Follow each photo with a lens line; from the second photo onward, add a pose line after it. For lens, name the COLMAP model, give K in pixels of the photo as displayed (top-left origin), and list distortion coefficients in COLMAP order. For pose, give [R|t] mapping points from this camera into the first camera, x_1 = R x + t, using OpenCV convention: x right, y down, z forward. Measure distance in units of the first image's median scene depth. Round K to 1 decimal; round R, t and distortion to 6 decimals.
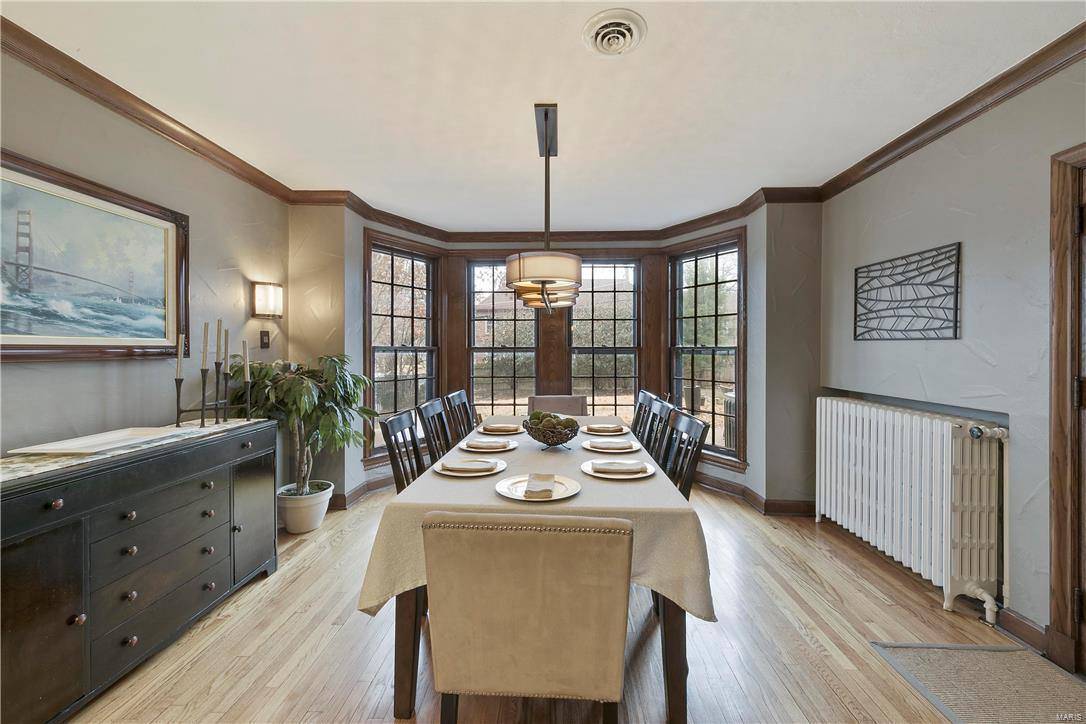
lens RADIAL K [[426.2, 0, 539.6], [0, 426.2, 355.7], [0, 0, 1]] dist [0.008364, -0.000601]
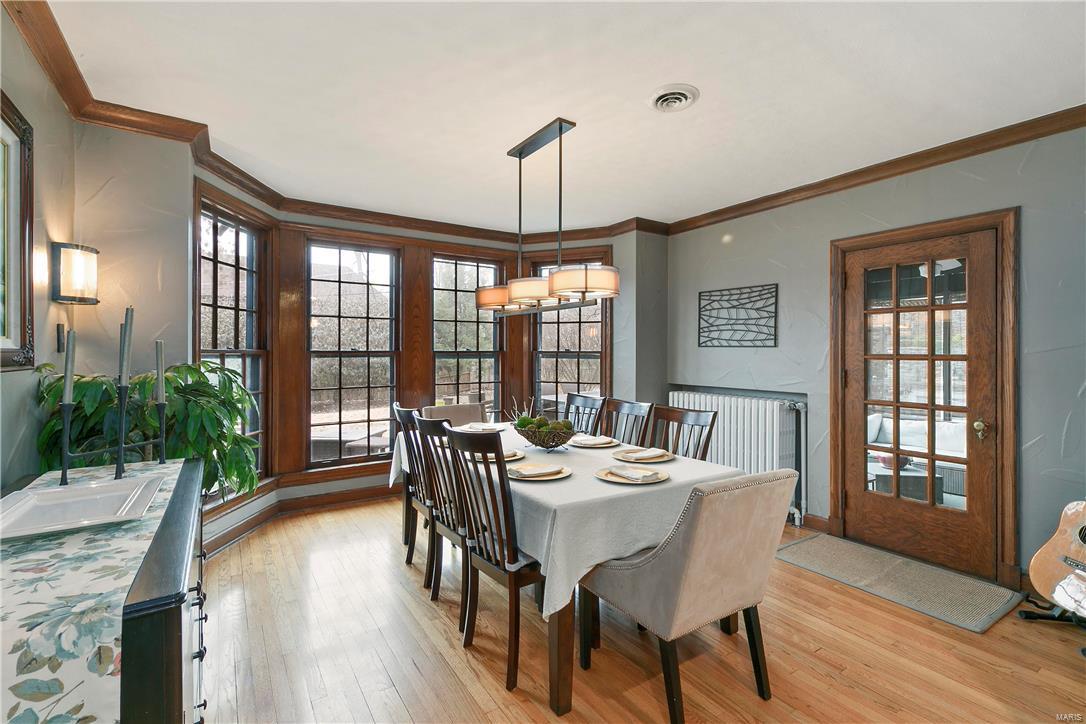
lens RADIAL K [[500.2, 0, 544.6], [0, 500.2, 359.5], [0, 0, 1]] dist [0.003603, 0.000322]
pose [[0.814386, -0.007223, 0.580278, -0.540402], [0.008661, 0.999962, 0.000292, -0.001647], [-0.580259, 0.004787, 0.814418, 0.025329]]
